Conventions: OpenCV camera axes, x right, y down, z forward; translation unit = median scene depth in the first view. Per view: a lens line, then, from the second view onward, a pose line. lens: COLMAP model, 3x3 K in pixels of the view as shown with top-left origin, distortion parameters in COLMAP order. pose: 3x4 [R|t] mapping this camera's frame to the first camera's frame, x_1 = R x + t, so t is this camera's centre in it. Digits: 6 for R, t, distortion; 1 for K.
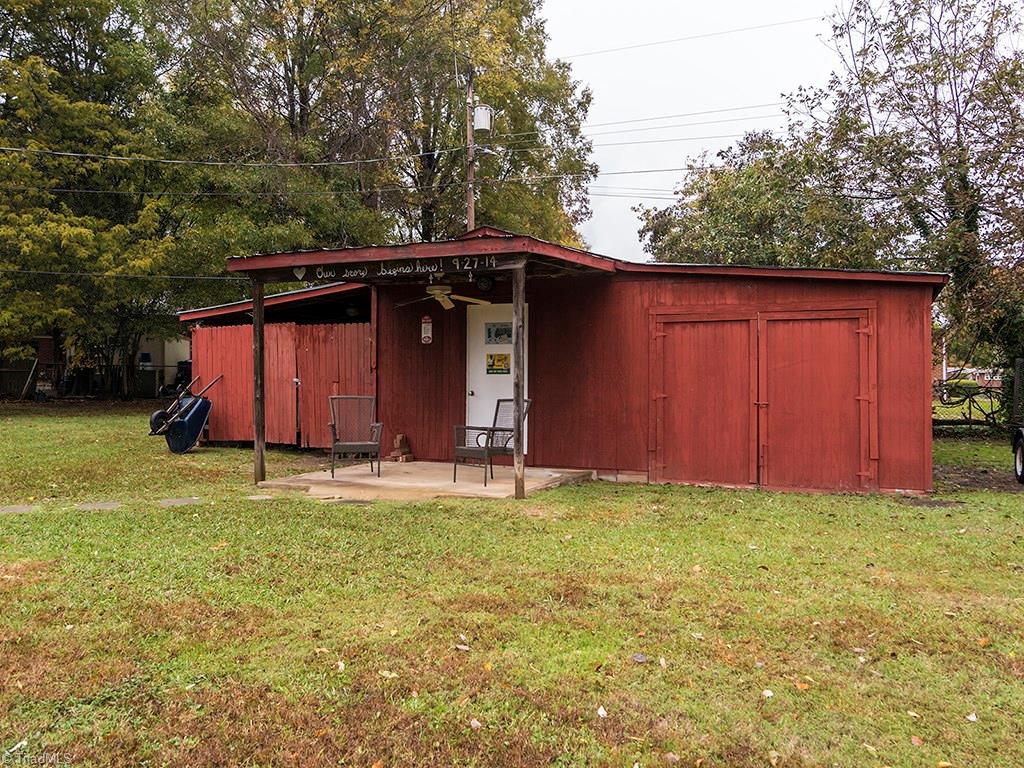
lens RADIAL K [[801.8, 0, 512.0], [0, 801.8, 384.0], [0, 0, 1]] dist [-0.018009, -0.007662]
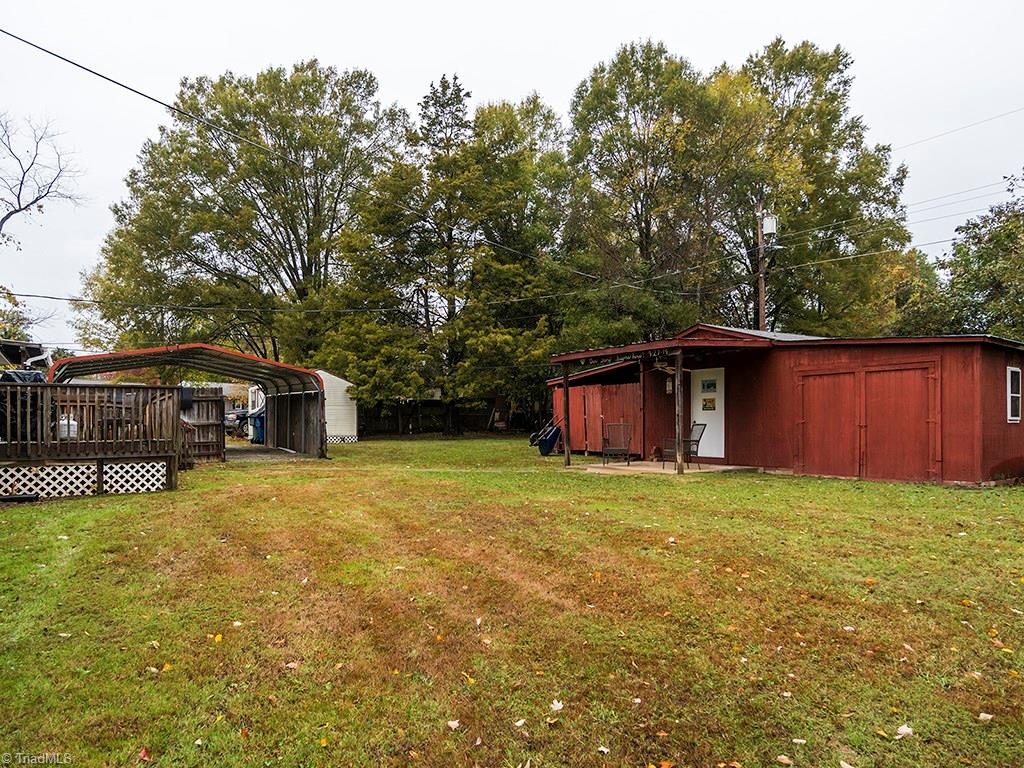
lens RADIAL K [[645.3, 0, 512.0], [0, 645.3, 384.0], [0, 0, 1]] dist [-0.000861, -0.000068]
pose [[0.859944, -0.042205, -0.508641, 0.304763], [0.010627, 0.997840, -0.064828, 0.015579], [0.510278, 0.050343, 0.858535, -0.363272]]
